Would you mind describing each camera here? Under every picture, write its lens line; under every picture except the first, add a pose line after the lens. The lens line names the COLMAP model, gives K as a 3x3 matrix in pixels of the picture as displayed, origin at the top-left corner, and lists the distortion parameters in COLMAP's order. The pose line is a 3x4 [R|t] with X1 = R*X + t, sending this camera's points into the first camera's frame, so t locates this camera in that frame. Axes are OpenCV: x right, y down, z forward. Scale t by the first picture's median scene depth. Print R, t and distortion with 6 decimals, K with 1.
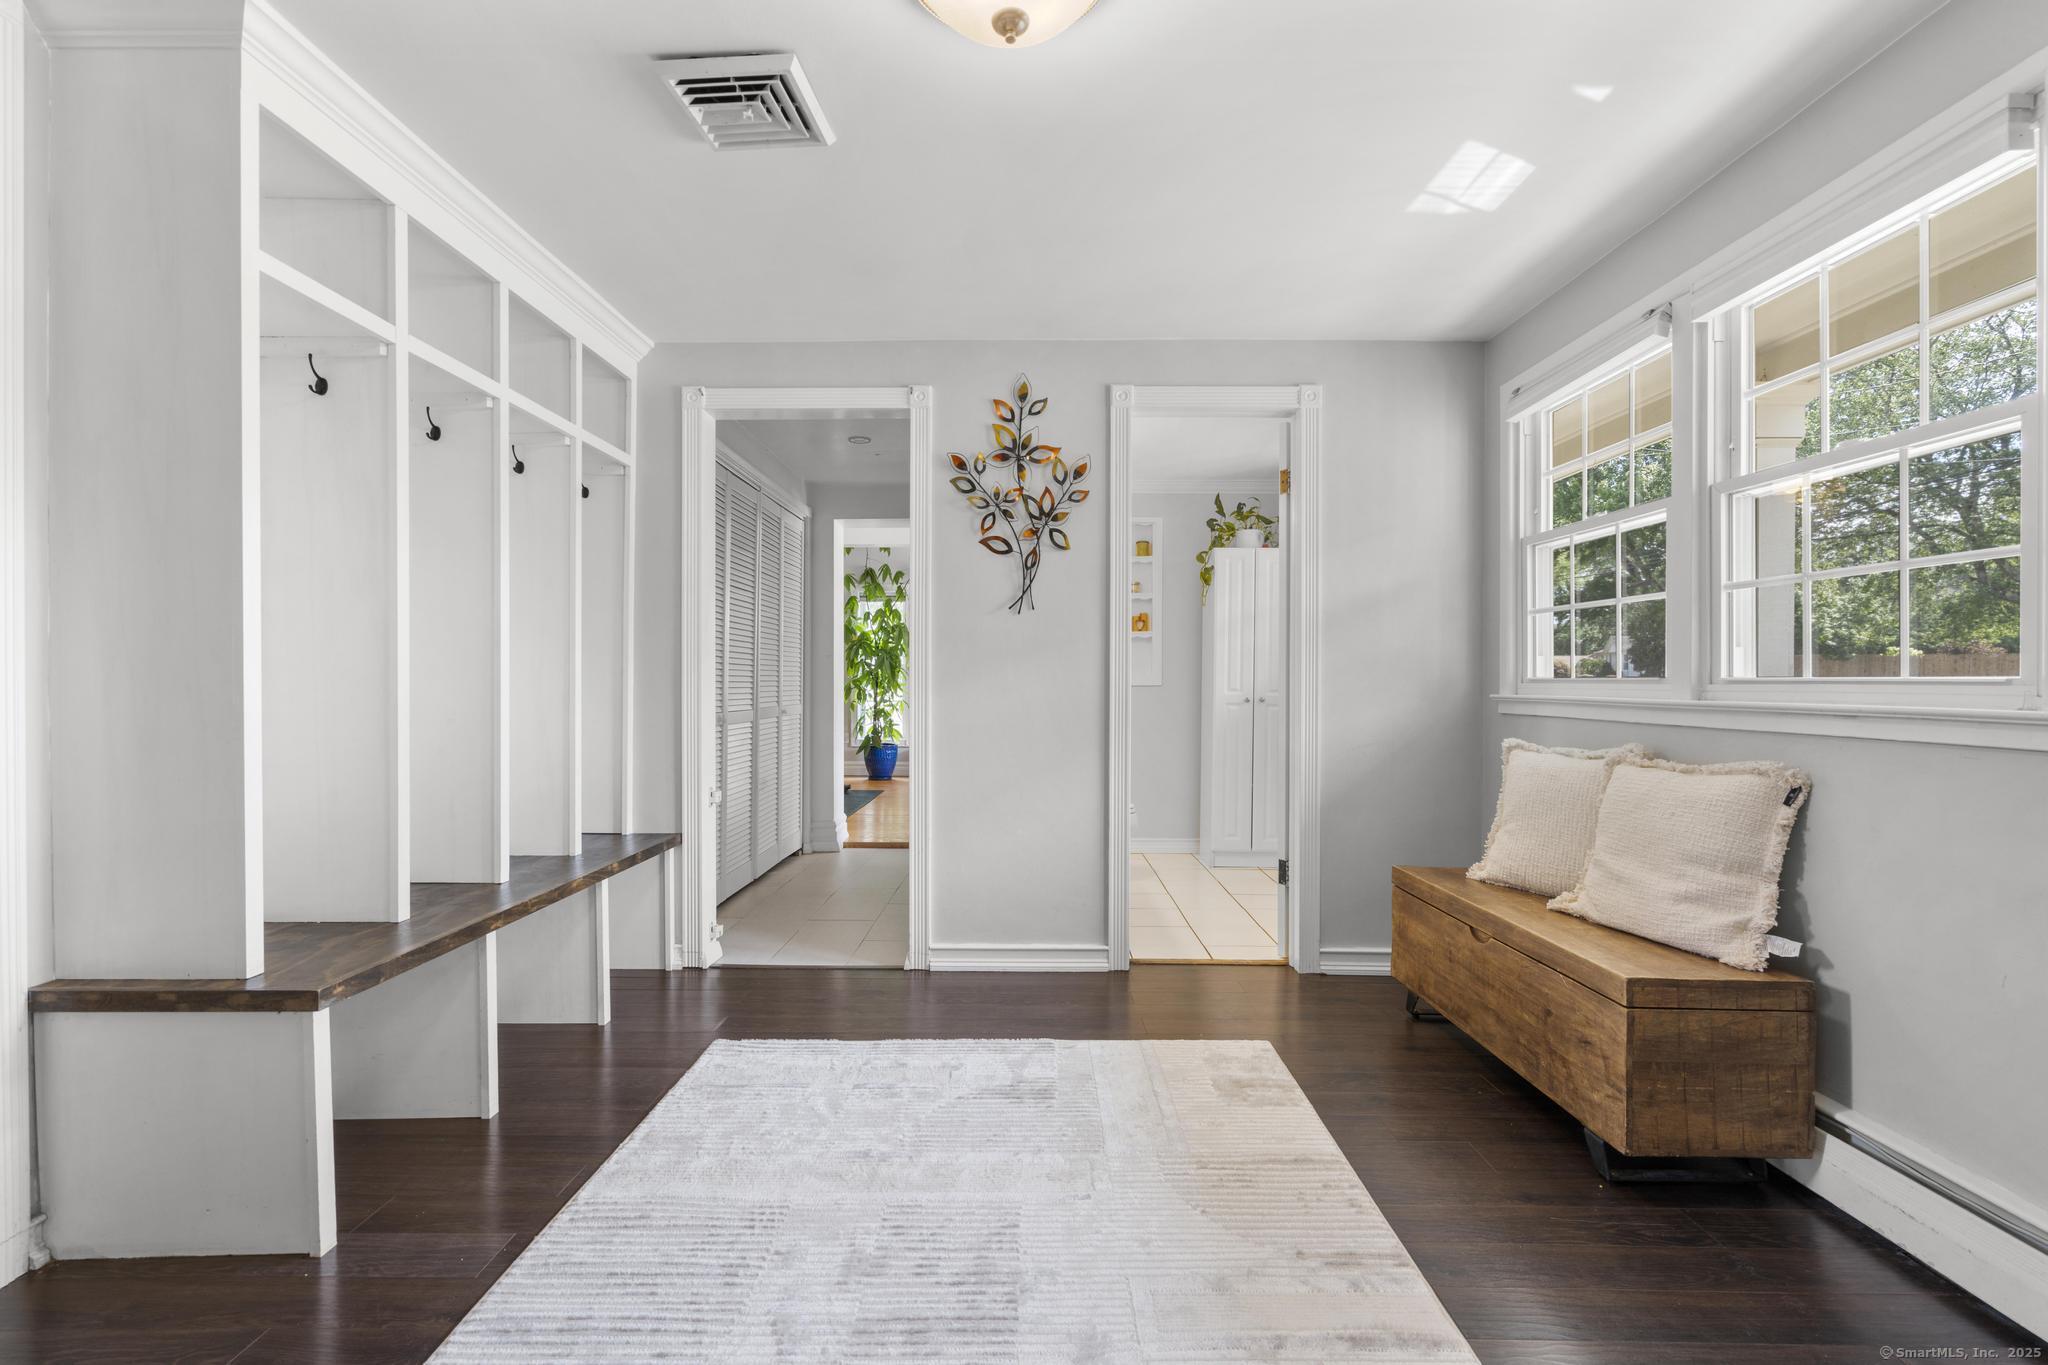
lens RADIAL K [[916.2, 0, 1018.7], [0, 916.2, 683.0], [0, 0, 1]] dist [-0.008237, 0.003198]
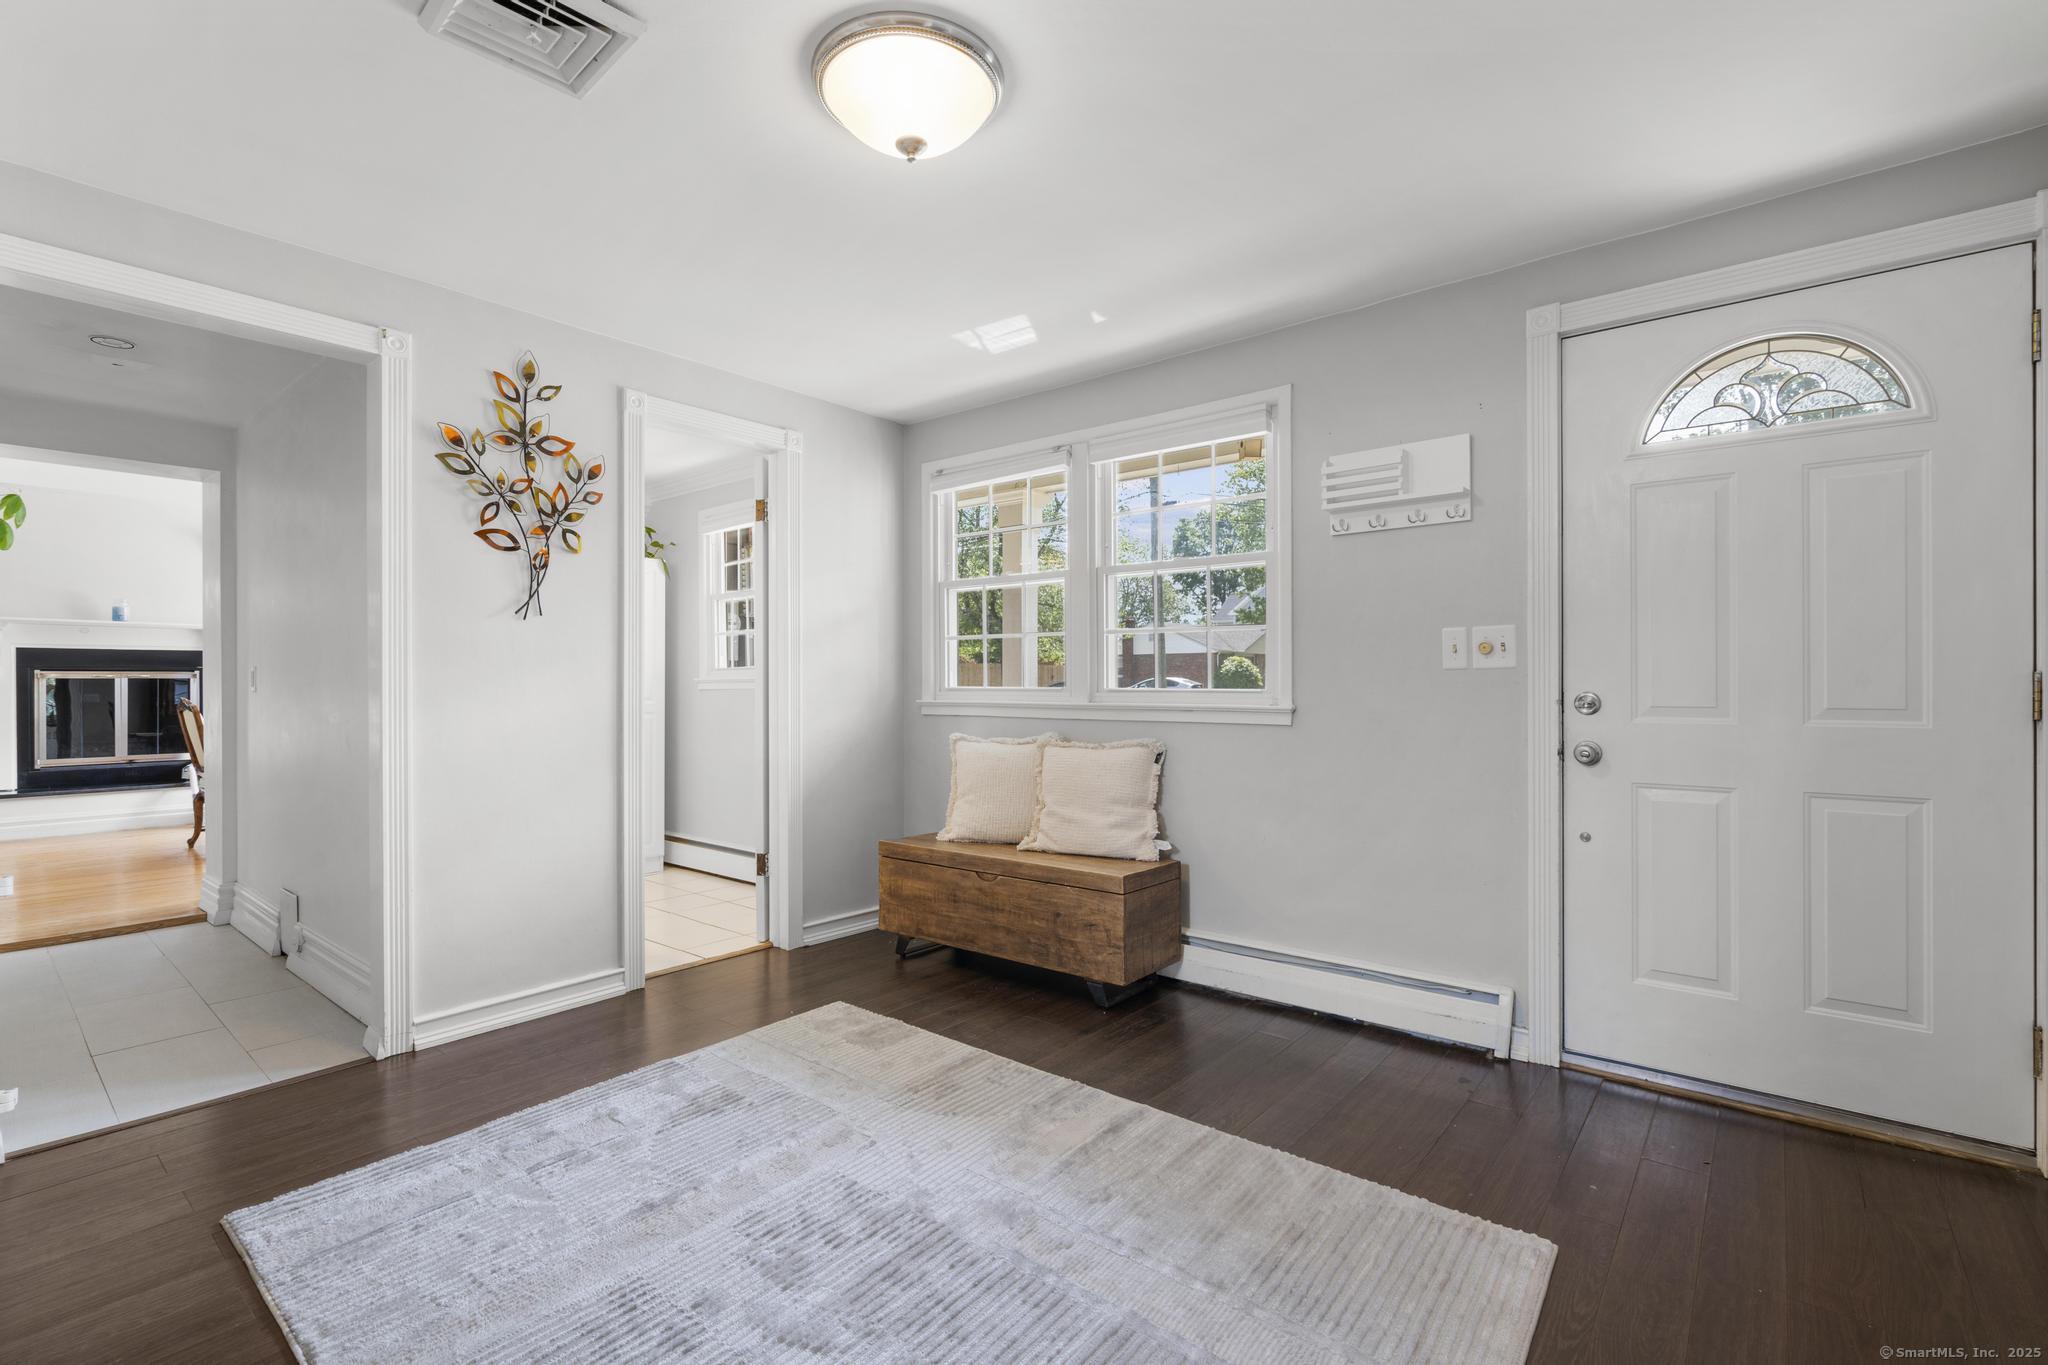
lens RADIAL K [[916.2, 0, 1018.7], [0, 916.2, 683.0], [0, 0, 1]] dist [-0.008237, 0.003198]
pose [[0.628174, -0.003787, 0.778064, -0.393166], [0.005332, 0.999986, 0.000562, -0.011743], [-0.778055, 0.003796, 0.628185, 0.068803]]
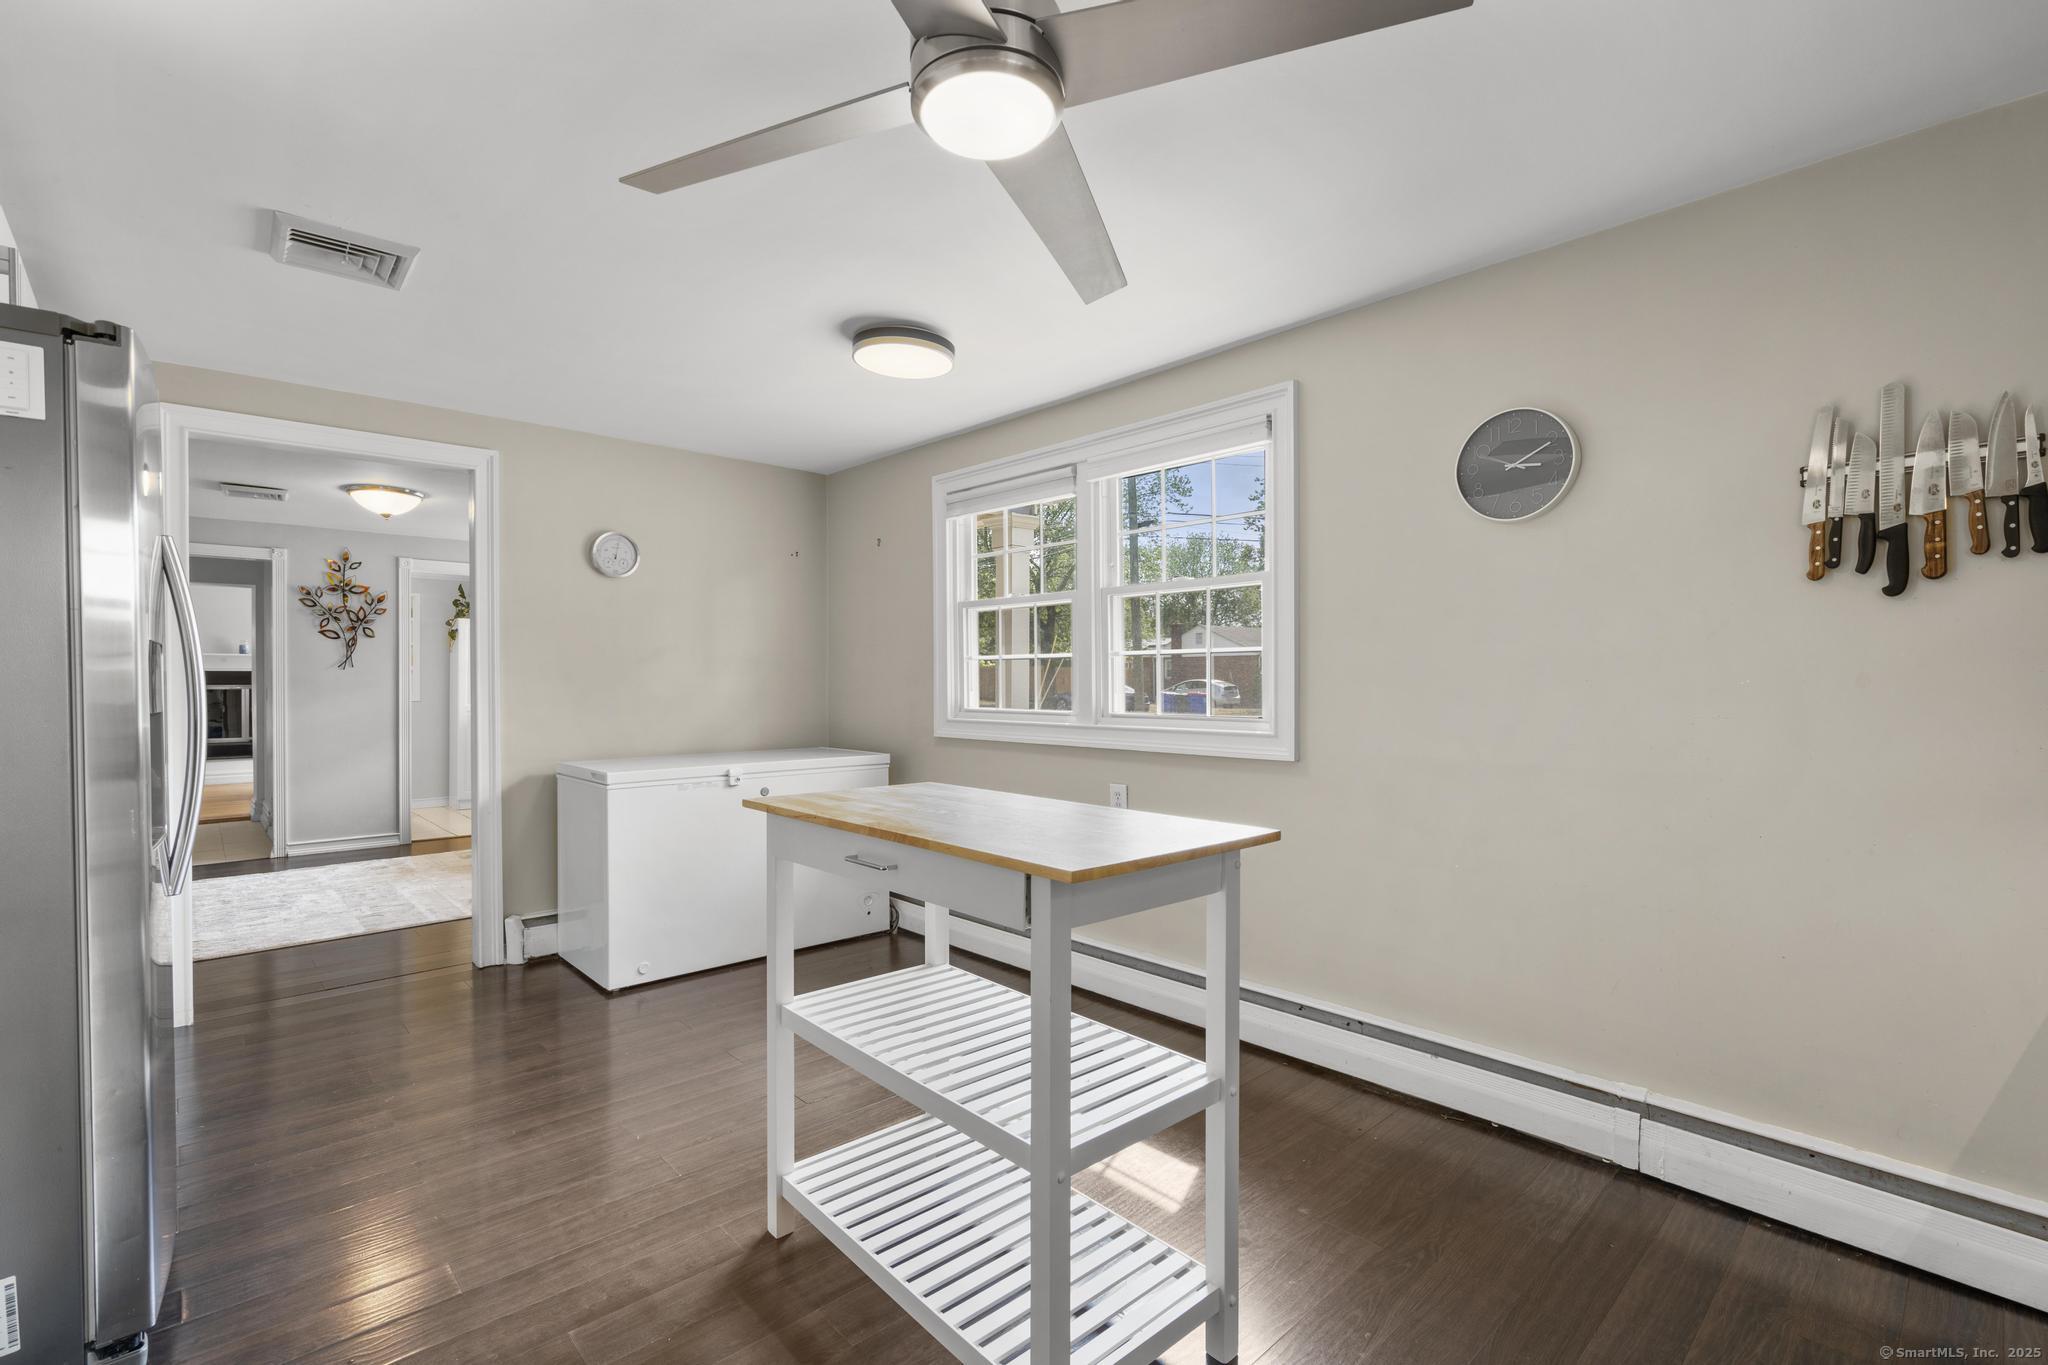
lens RADIAL K [[899.2, 0, 1024.0], [0, 899.2, 682.5], [0, 0, 1]] dist [-0.009114, -0.000176]
pose [[0.717092, -0.005104, 0.696960, -0.294126], [0.006710, 0.999977, 0.000419, -0.038486], [-0.696947, 0.004376, 0.717110, -1.411390]]
